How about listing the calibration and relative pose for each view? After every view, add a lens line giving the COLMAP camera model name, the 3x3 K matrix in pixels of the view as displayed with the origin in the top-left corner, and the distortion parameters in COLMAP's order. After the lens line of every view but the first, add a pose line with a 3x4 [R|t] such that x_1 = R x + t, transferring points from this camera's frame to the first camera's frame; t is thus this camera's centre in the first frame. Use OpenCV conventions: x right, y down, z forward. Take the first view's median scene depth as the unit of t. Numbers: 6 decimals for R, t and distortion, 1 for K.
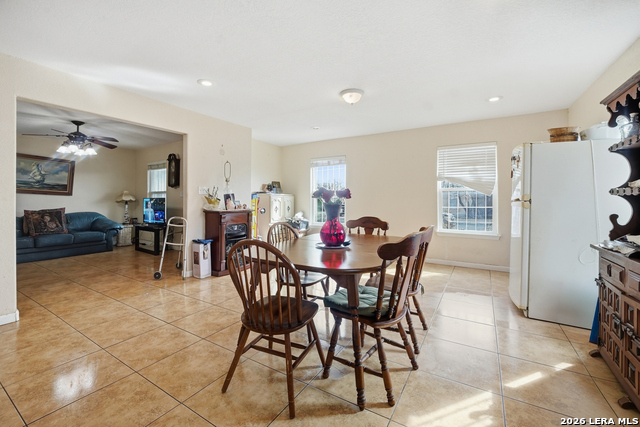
lens RADIAL K [[273.8, 0, 306.4], [0, 273.8, 200.4], [0, 0, 1]] dist [-0.005354, -0.000272]
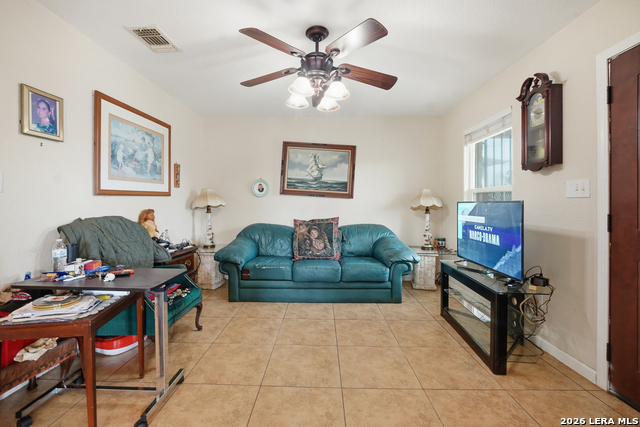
lens RADIAL K [[273.8, 0, 322.2], [0, 273.8, 194.5], [0, 0, 1]] dist [-0.005354, -0.000272]
pose [[0.550521, -0.024221, -0.834470, -0.356250], [-0.006296, 0.999430, -0.033162, -0.004792], [0.834797, 0.023510, 0.550055, 0.589503]]
